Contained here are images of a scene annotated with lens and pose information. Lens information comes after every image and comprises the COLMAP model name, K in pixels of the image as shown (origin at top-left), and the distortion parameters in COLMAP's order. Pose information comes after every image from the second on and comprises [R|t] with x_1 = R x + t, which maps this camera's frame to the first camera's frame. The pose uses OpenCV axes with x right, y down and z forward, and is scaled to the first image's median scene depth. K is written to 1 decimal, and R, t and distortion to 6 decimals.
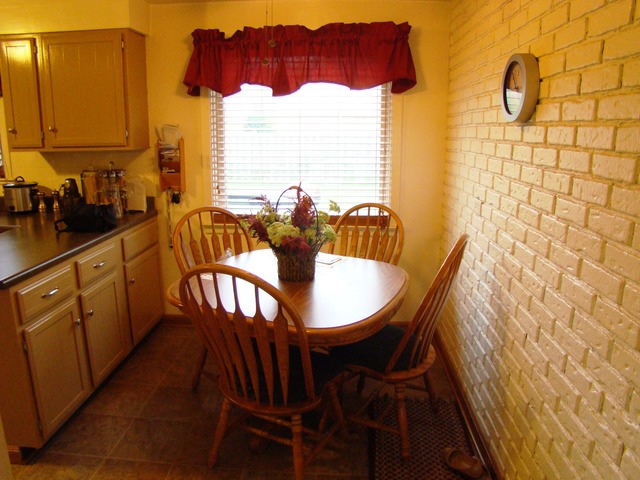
lens RADIAL K [[479.8, 0, 320.0], [0, 479.8, 240.0], [0, 0, 1]] dist [-0.193726, 0.092824]
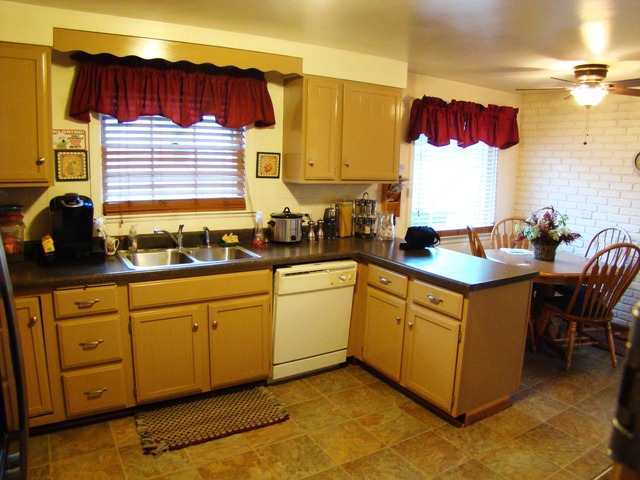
lens RADIAL K [[479.8, 0, 320.0], [0, 479.8, 240.0], [0, 0, 1]] dist [-0.193726, 0.092824]
pose [[0.820588, -0.082489, 0.565537, -1.323127], [0.118731, 0.992545, -0.027505, -0.030443], [-0.559052, 0.089717, 0.824264, 0.056619]]
